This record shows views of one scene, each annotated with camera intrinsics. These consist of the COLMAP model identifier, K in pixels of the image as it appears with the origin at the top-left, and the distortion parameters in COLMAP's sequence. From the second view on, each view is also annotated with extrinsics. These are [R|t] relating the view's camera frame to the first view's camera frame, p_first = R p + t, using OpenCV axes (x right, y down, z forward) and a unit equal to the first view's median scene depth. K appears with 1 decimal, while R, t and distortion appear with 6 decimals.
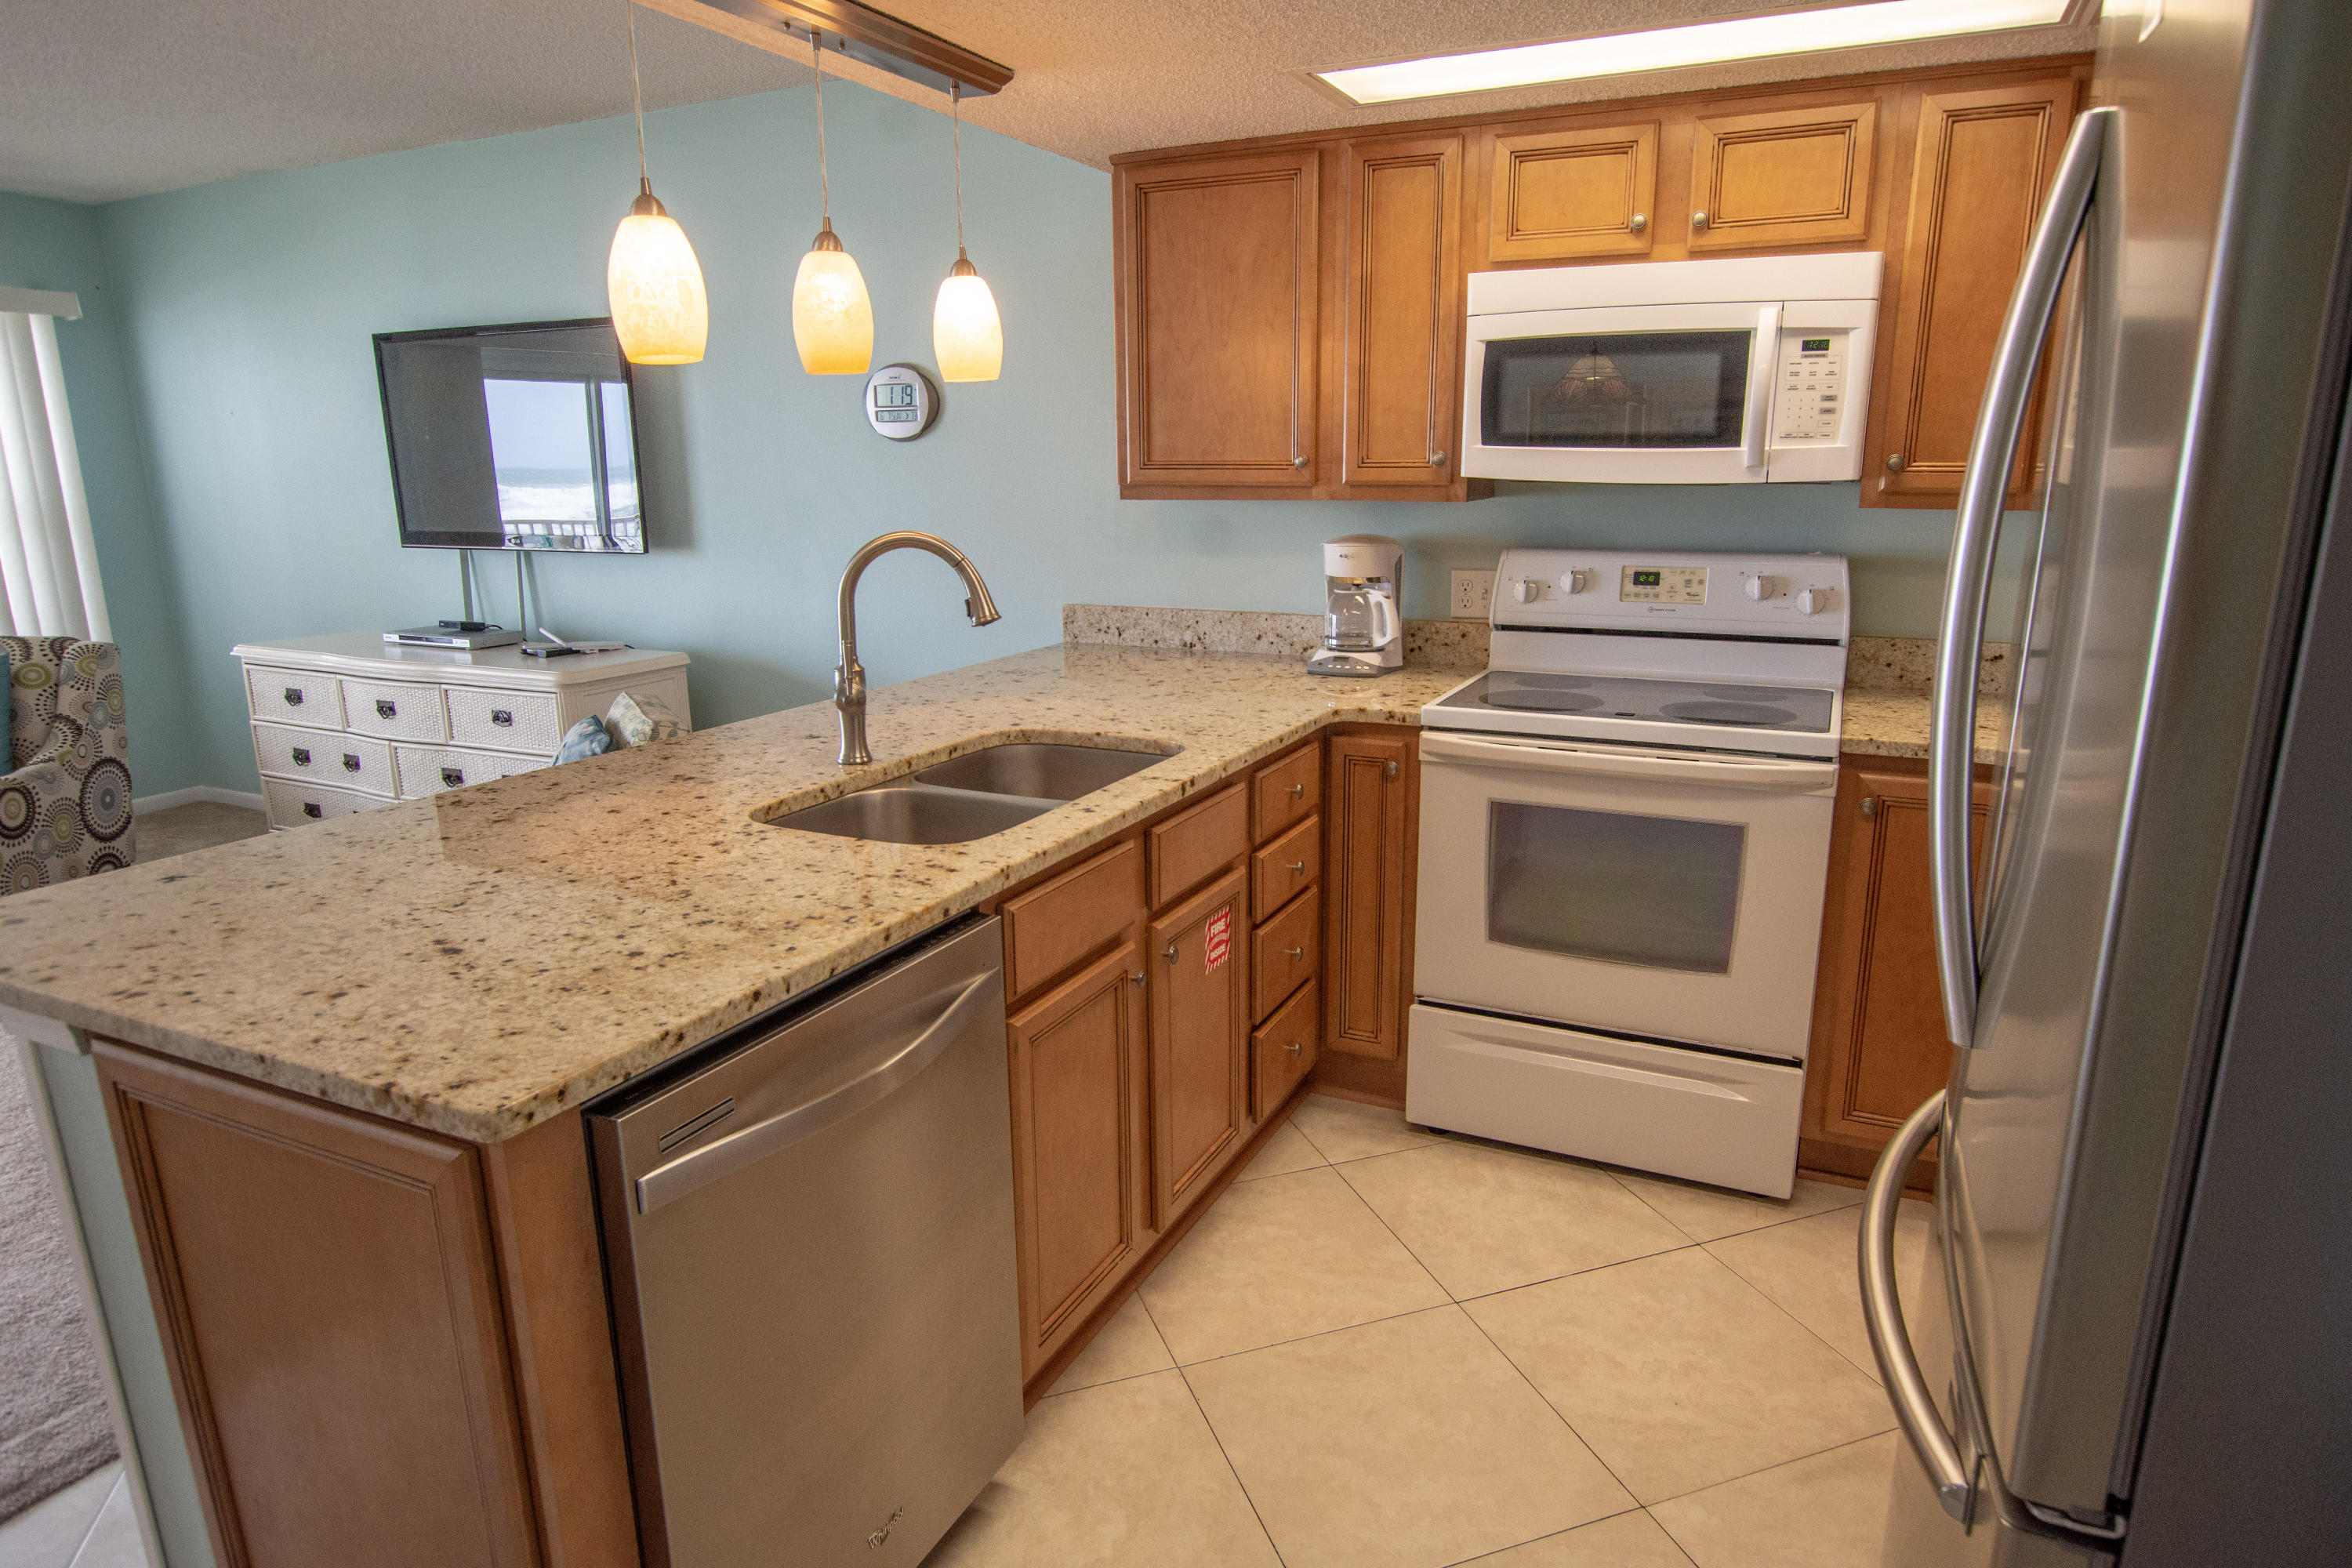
lens RADIAL K [[1364.6, 0, 1171.2], [0, 1364.6, 789.5], [0, 0, 1]] dist [-0.009174, -0.000992]
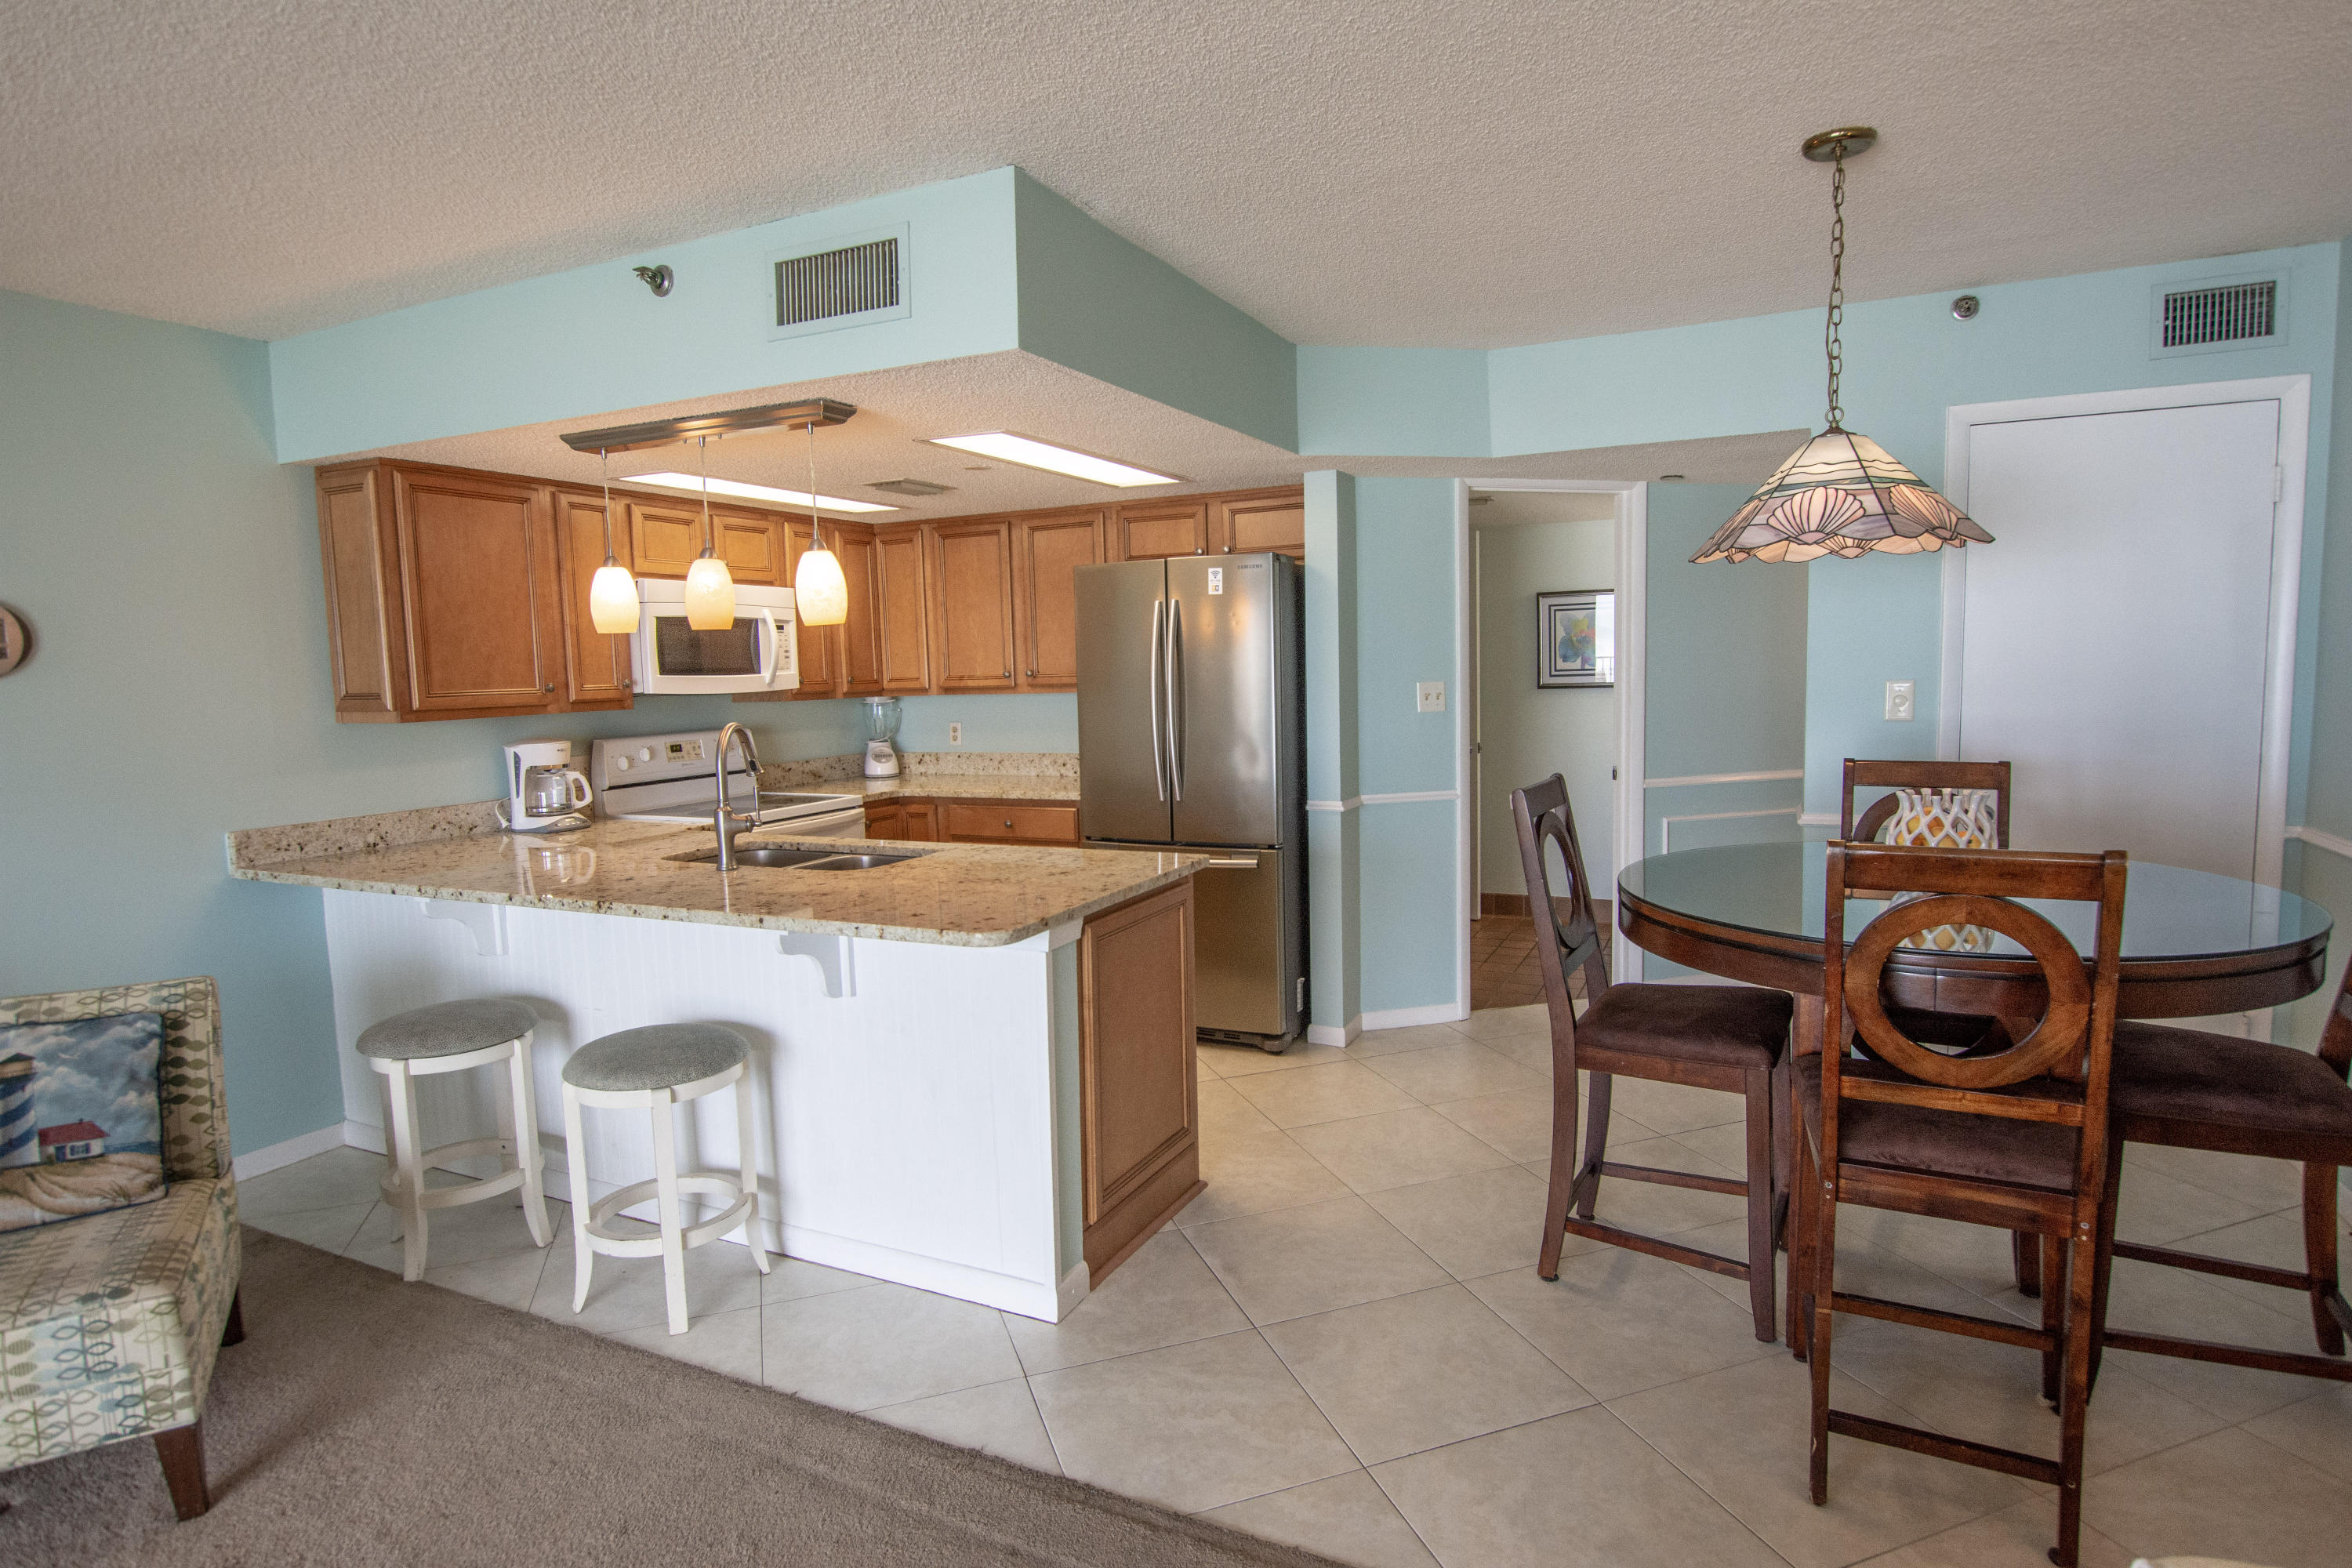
lens RADIAL K [[1242.0, 0, 1193.3], [0, 1242.0, 790.2], [0, 0, 1]] dist [-0.028453, 0.006603]
pose [[0.000511, -0.098443, 0.995143, -0.888207], [0.258345, 0.961373, 0.094969, -0.058737], [-0.966053, 0.257042, 0.025923, 0.233788]]
